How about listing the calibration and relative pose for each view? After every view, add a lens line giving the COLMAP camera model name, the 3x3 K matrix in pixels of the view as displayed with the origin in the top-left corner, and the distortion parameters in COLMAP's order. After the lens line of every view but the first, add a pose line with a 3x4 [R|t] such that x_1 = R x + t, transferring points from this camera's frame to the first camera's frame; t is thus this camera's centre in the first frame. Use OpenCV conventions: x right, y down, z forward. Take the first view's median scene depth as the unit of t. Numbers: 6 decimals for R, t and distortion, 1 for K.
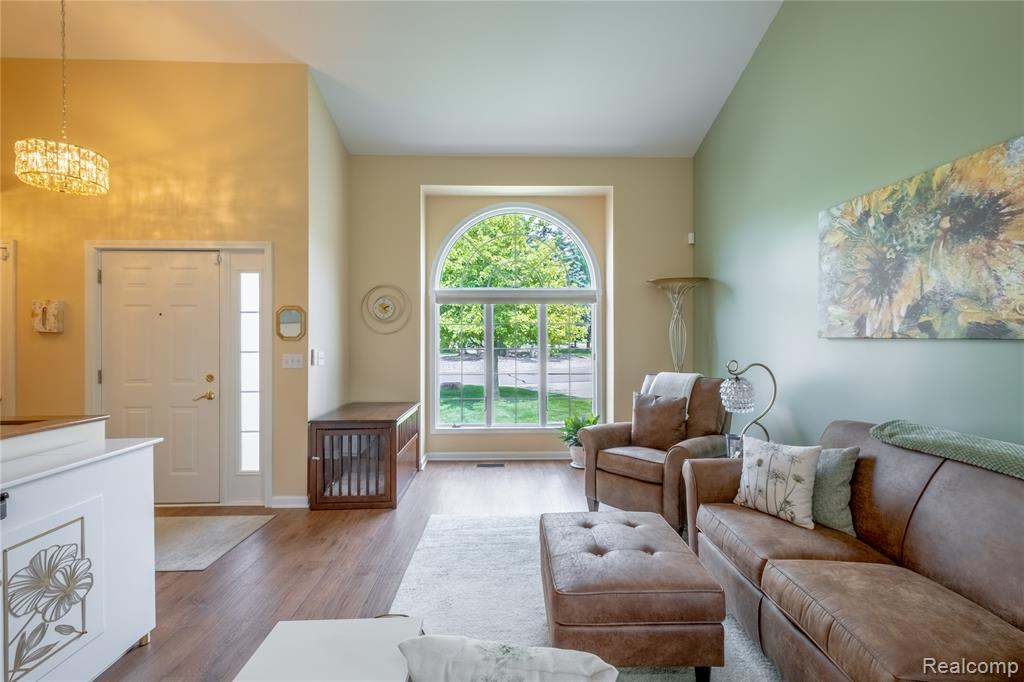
lens RADIAL K [[444.8, 0, 520.0], [0, 444.8, 338.7], [0, 0, 1]] dist [0.016578, -0.003327]
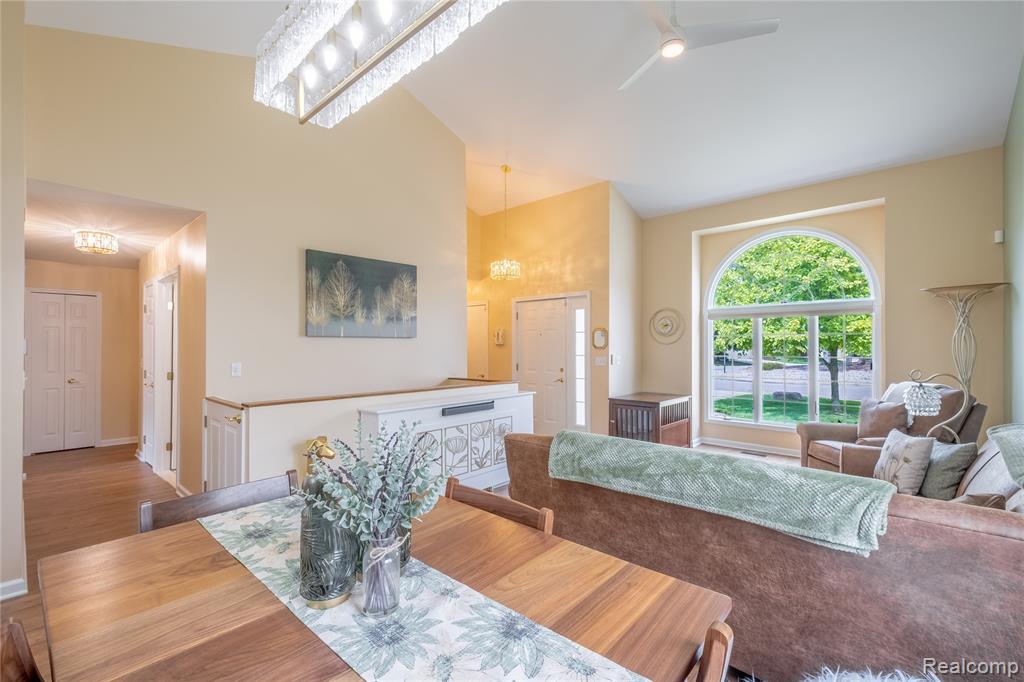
lens RADIAL K [[444.8, 0, 509.4], [0, 444.8, 341.7], [0, 0, 1]] dist [0.016578, -0.003327]
pose [[0.715854, -0.004545, -0.698235, 0.395346], [0.000020, 0.999979, -0.006488, -0.011998], [0.698250, 0.004630, 0.715839, -0.411592]]
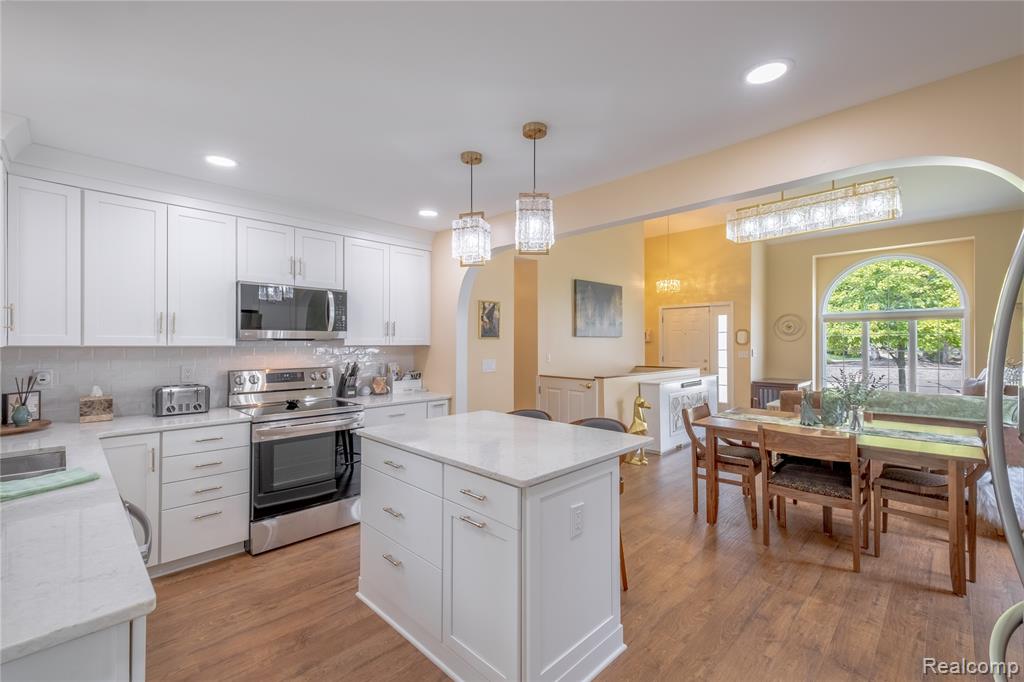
lens RADIAL K [[444.8, 0, 512.9], [0, 444.8, 340.8], [0, 0, 1]] dist [0.016578, -0.003327]
pose [[0.684535, -0.002185, -0.728977, 0.316211], [0.001561, 0.999998, -0.001532, -0.015297], [0.728979, -0.000089, 0.684536, -1.326665]]
